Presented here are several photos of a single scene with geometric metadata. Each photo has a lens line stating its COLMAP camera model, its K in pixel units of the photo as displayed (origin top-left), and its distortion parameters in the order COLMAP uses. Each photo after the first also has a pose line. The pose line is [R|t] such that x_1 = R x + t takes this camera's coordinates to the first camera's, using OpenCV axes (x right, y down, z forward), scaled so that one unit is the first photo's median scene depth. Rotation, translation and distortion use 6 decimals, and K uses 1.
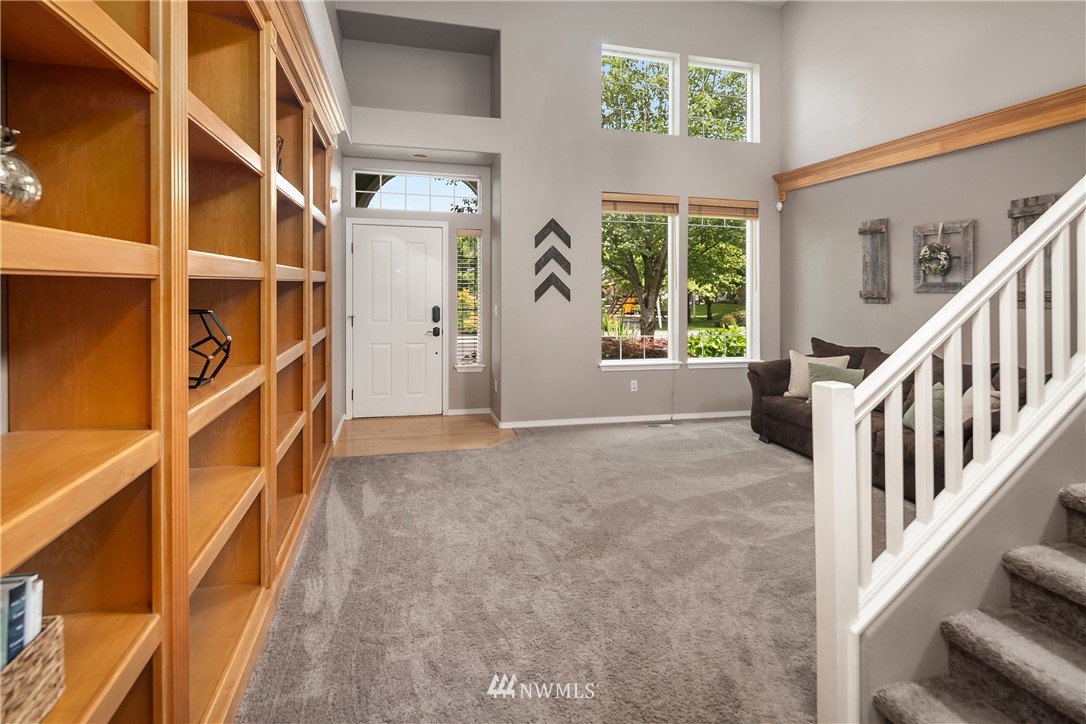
lens RADIAL K [[524.8, 0, 533.7], [0, 524.8, 247.3], [0, 0, 1]] dist [0.000900, -0.000322]
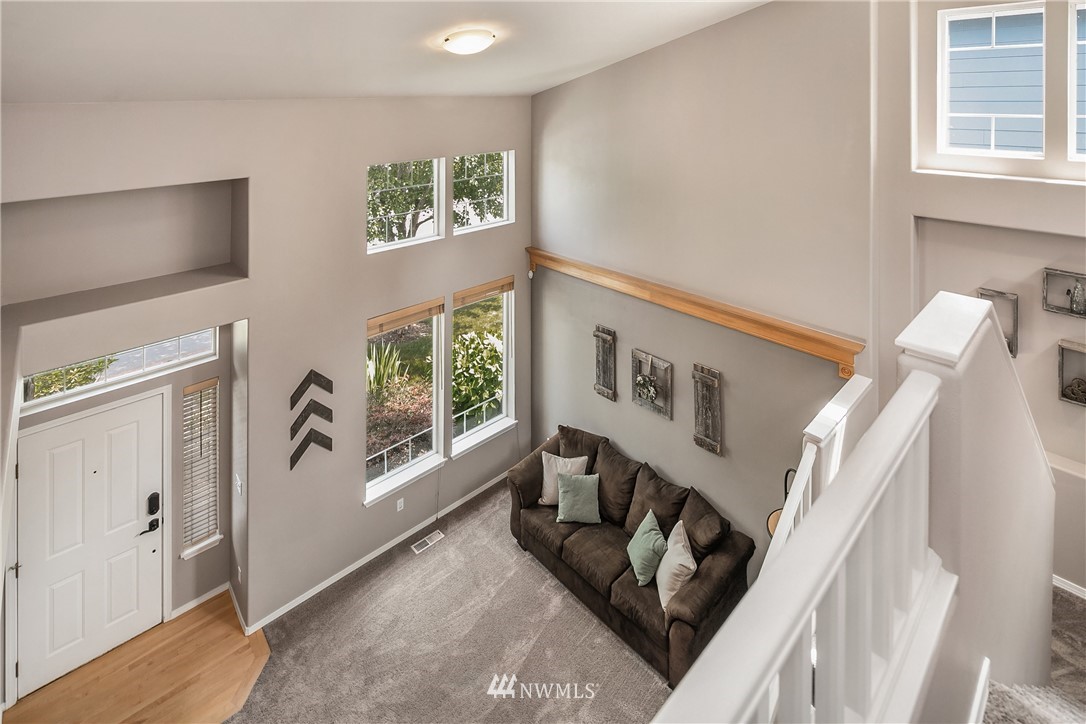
lens RADIAL K [[533.7, 0, 545.9], [0, 533.7, 100.0], [0, 0, 1]] dist [0.000028, -0.000614]
pose [[0.880730, 0.002451, 0.473613, -0.047009], [-0.001517, 0.999996, -0.002354, -0.528284], [-0.473617, 0.001354, 0.880730, -0.013382]]
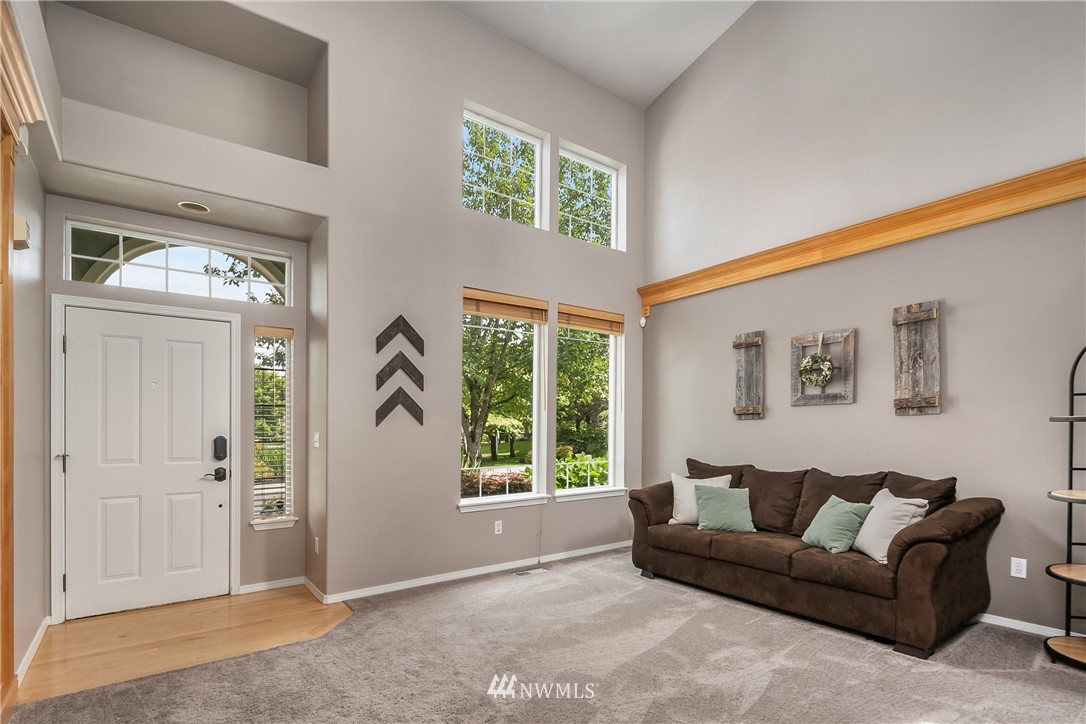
lens RADIAL K [[538.9, 0, 545.2], [0, 538.9, 391.5], [0, 0, 1]] dist [0.002100, -0.001285]
pose [[0.927309, 0.004709, 0.374266, -0.060778], [-0.008799, 0.999919, 0.009220, 0.045797], [-0.374192, -0.011843, 0.927275, 0.206964]]
